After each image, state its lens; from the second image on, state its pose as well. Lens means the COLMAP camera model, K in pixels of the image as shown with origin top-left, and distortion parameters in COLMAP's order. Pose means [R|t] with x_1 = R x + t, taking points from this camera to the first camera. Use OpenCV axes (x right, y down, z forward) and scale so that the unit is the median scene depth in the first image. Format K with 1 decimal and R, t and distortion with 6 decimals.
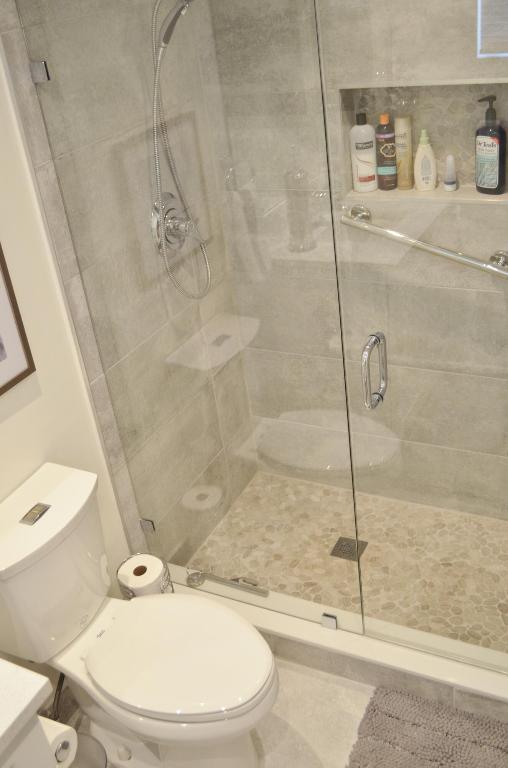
lens RADIAL K [[785.2, 0, 254.3], [0, 785.2, 383.6], [0, 0, 1]] dist [-0.041369, 0.000000]
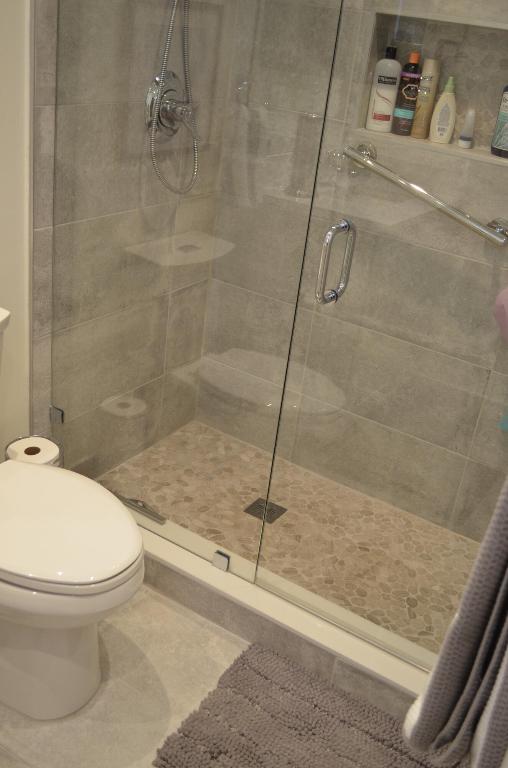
lens RADIAL K [[785.2, 0, 253.0], [0, 785.2, 384.6], [0, 0, 1]] dist [-0.041369, 0.000000]
pose [[0.966243, 0.257242, 0.014192, 0.064229], [-0.255678, 0.964227, -0.069962, 0.156959], [-0.031681, 0.063972, 0.997449, 0.085147]]
